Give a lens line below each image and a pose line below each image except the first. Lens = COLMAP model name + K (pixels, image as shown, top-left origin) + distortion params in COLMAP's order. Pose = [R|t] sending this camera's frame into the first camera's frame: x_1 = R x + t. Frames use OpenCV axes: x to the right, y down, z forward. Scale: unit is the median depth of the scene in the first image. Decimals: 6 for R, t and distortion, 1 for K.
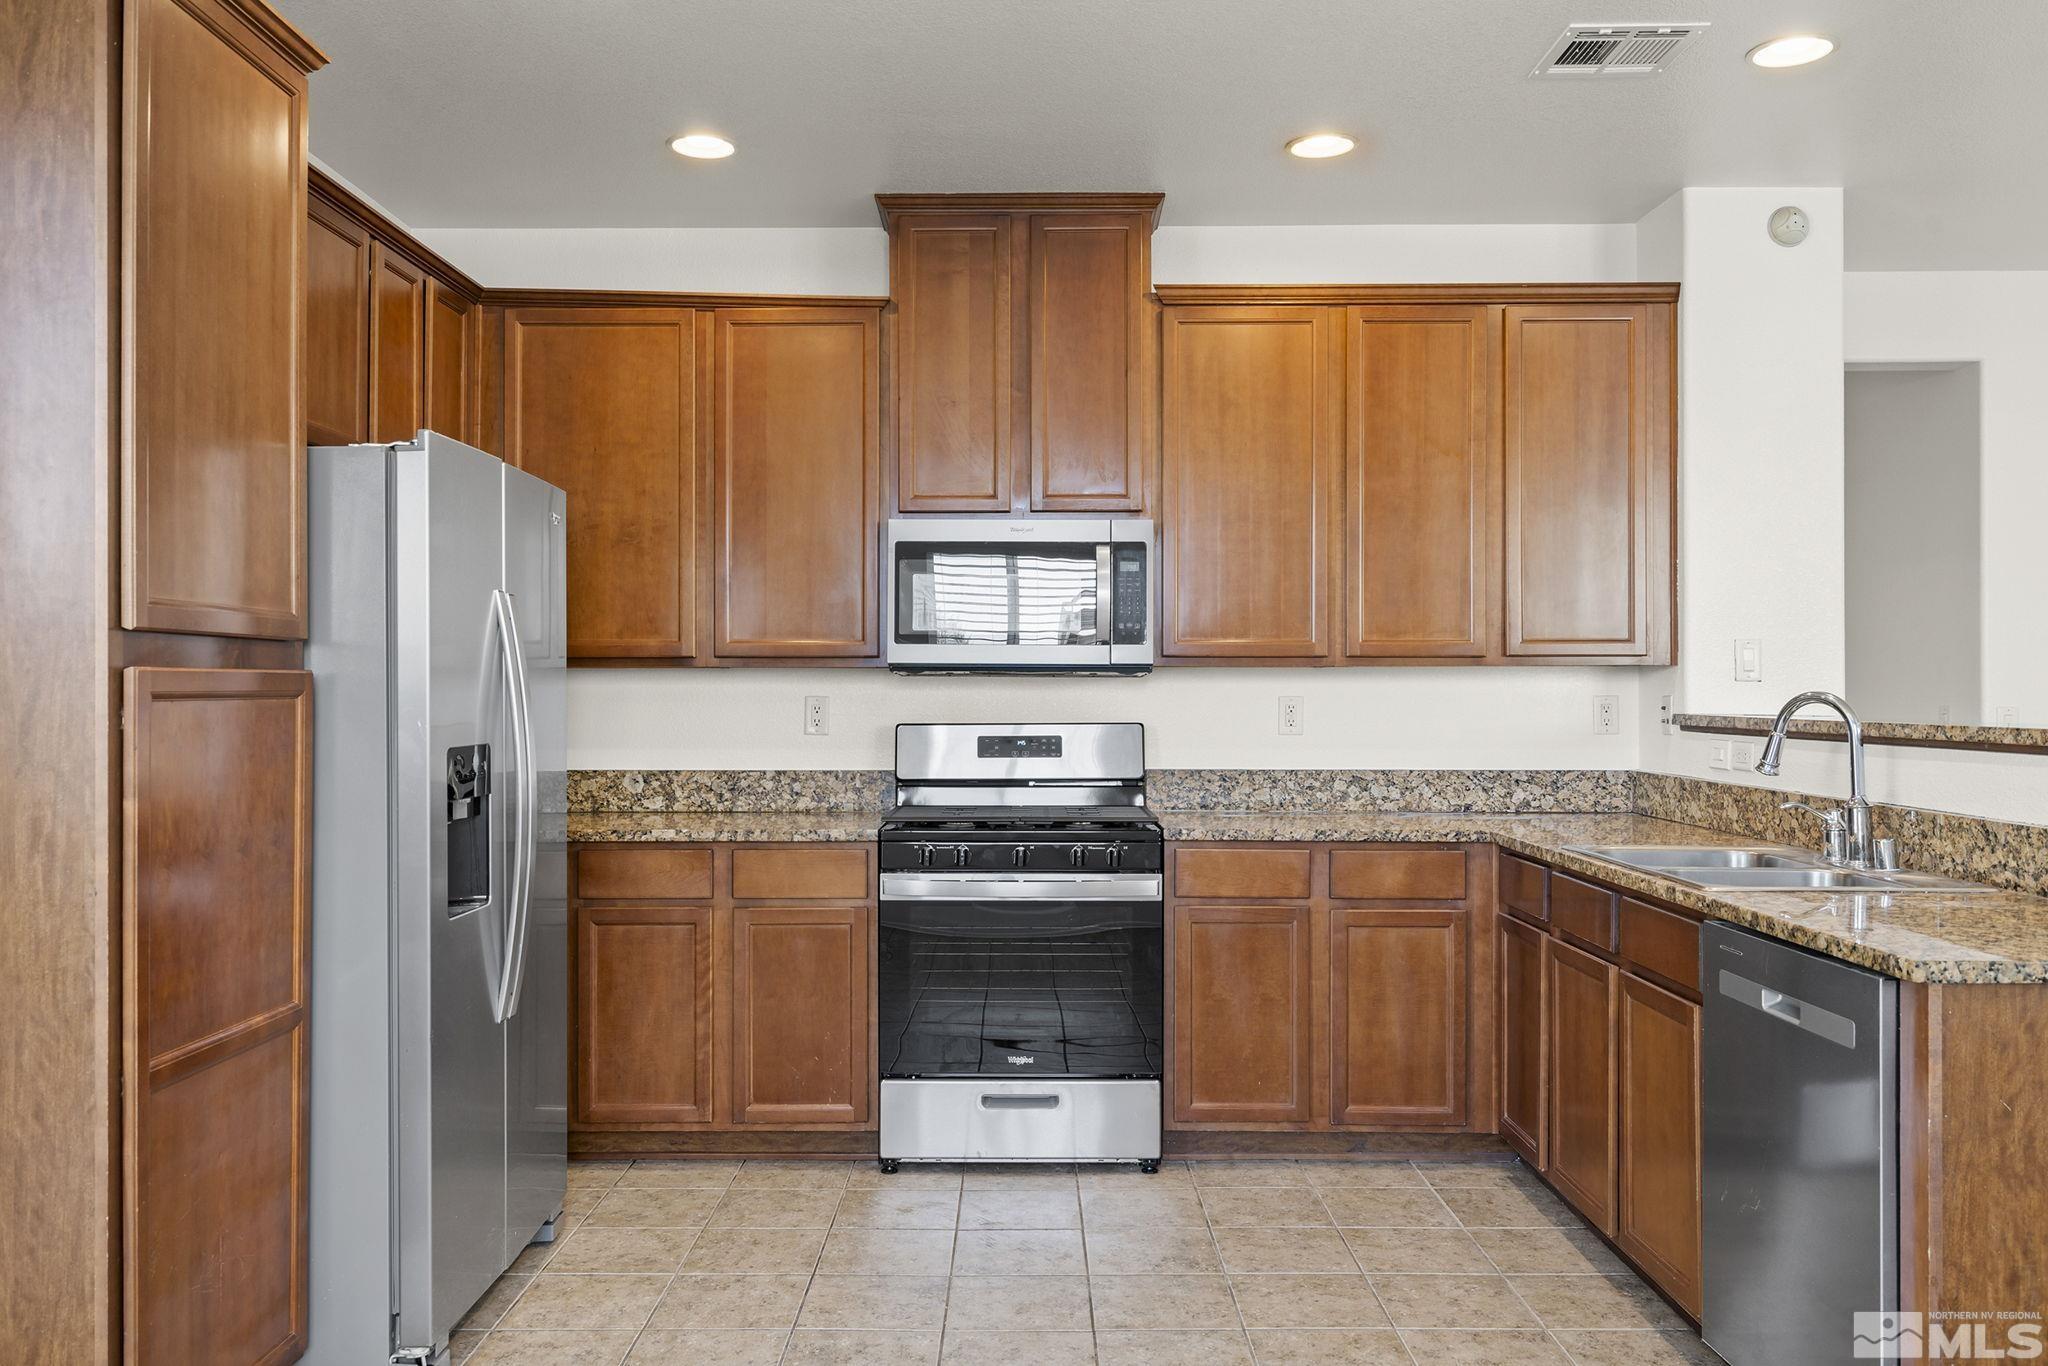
lens RADIAL K [[1598.6, 0, 1015.3], [0, 1598.6, 678.3], [0, 0, 1]] dist [0.005884, -0.000268]
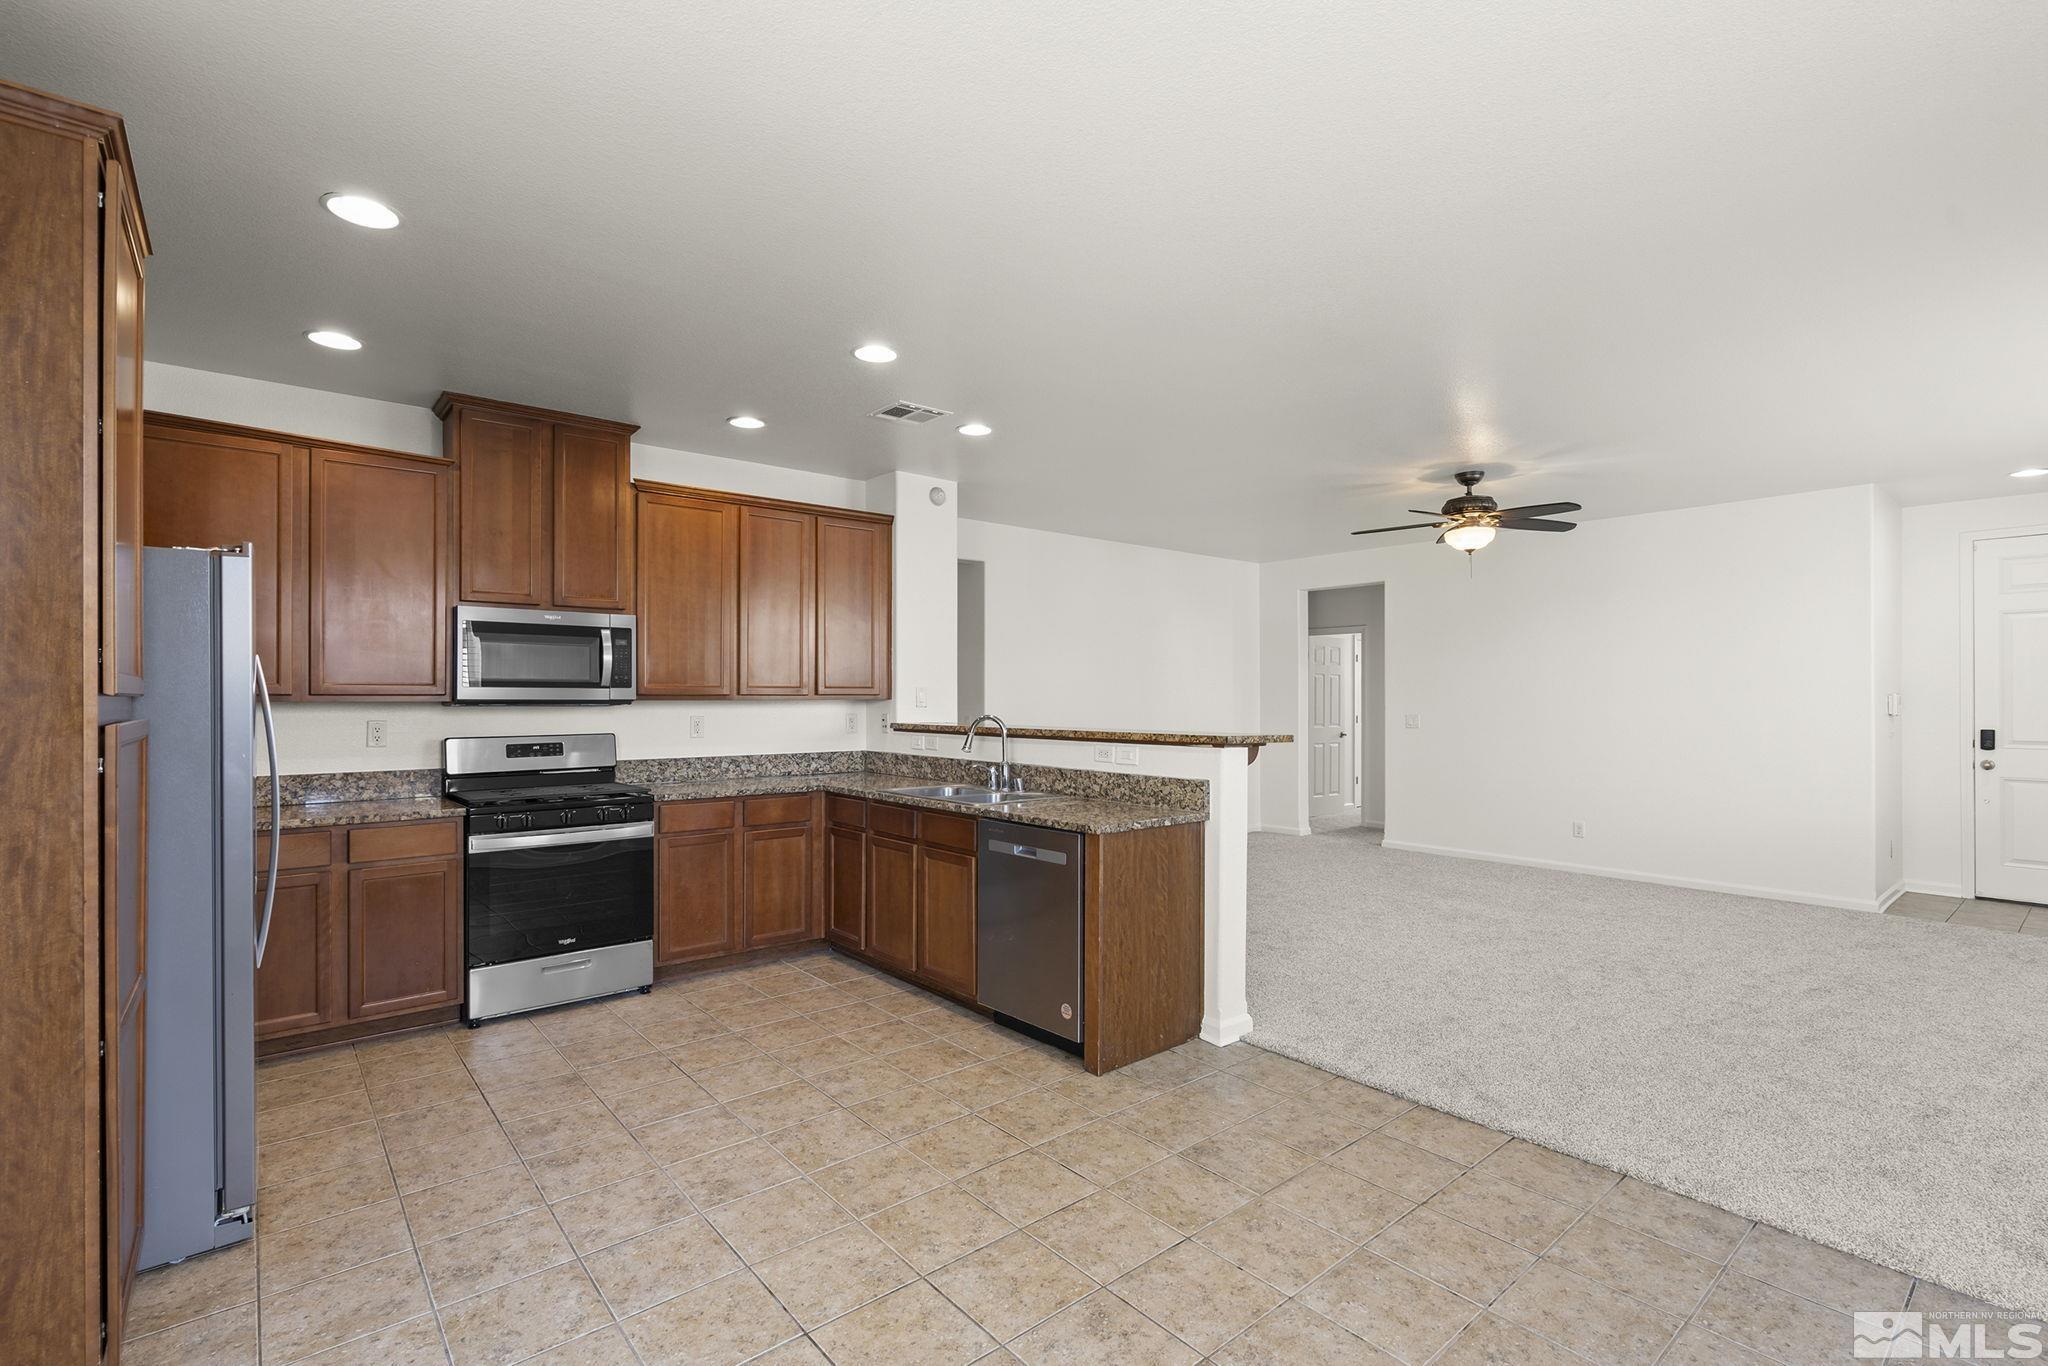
lens RADIAL K [[924.2, 0, 1016.1], [0, 924.2, 693.5], [0, 0, 1]] dist [-0.003820, 0.000634]
pose [[0.762607, 0.002501, 0.646857, -0.256890], [-0.004127, 0.999991, 0.001000, -0.019252], [-0.646849, -0.003432, 0.762610, -0.023401]]
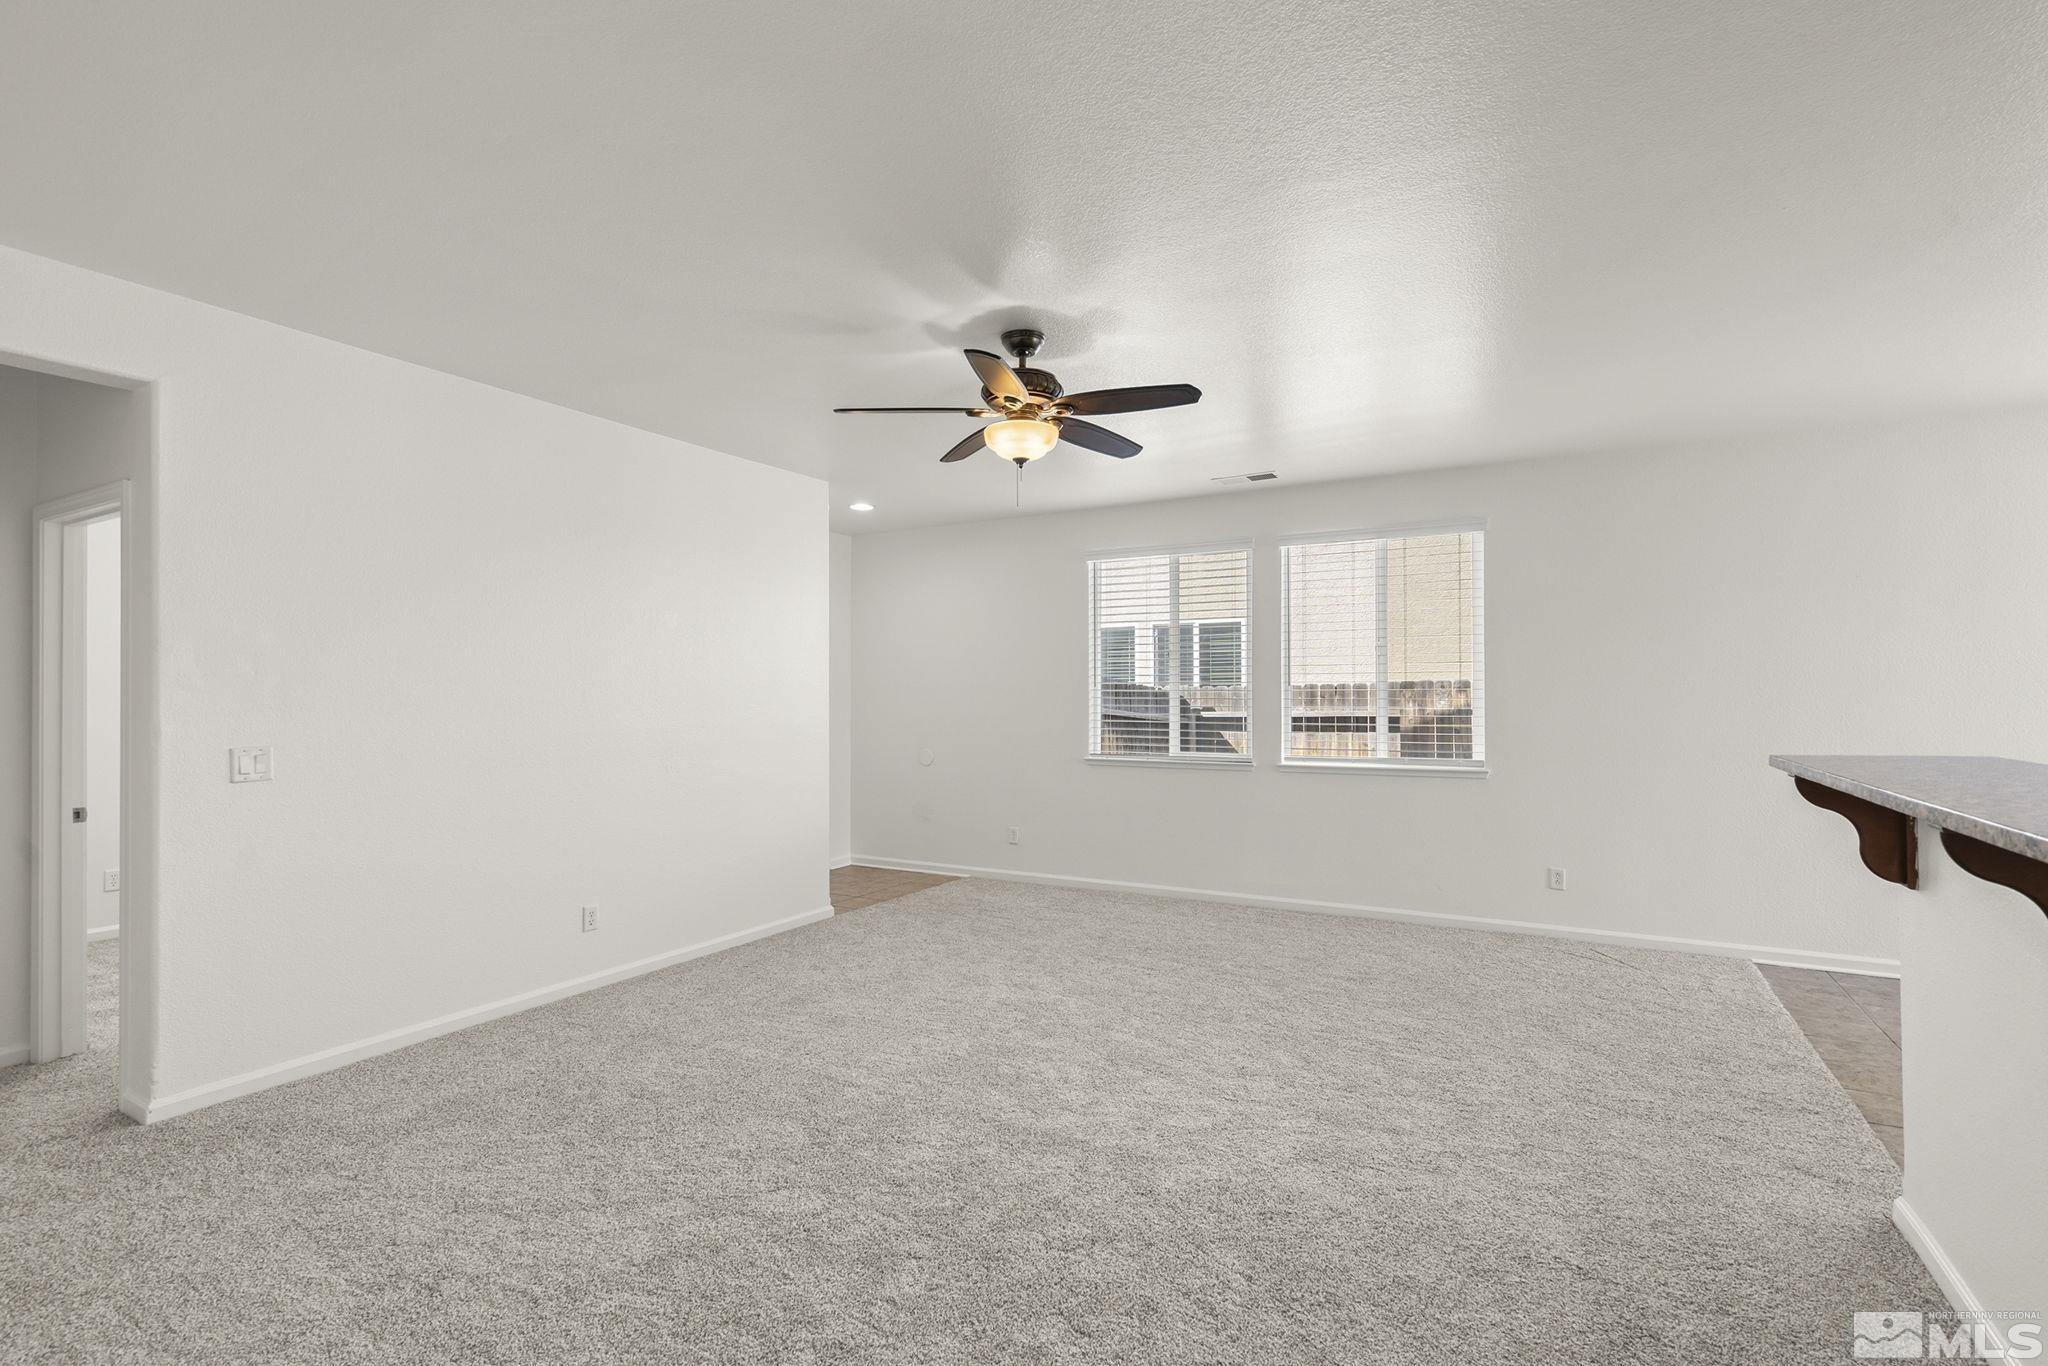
lens RADIAL K [[956.6, 0, 1023.5], [0, 956.6, 688.6], [0, 0, 1]] dist [-0.001446, 0.000087]
pose [[-0.872507, 0.007884, 0.488538, 0.656759], [0.002461, 0.999928, -0.011742, -0.014283], [-0.488595, -0.009043, -0.872464, 1.263338]]
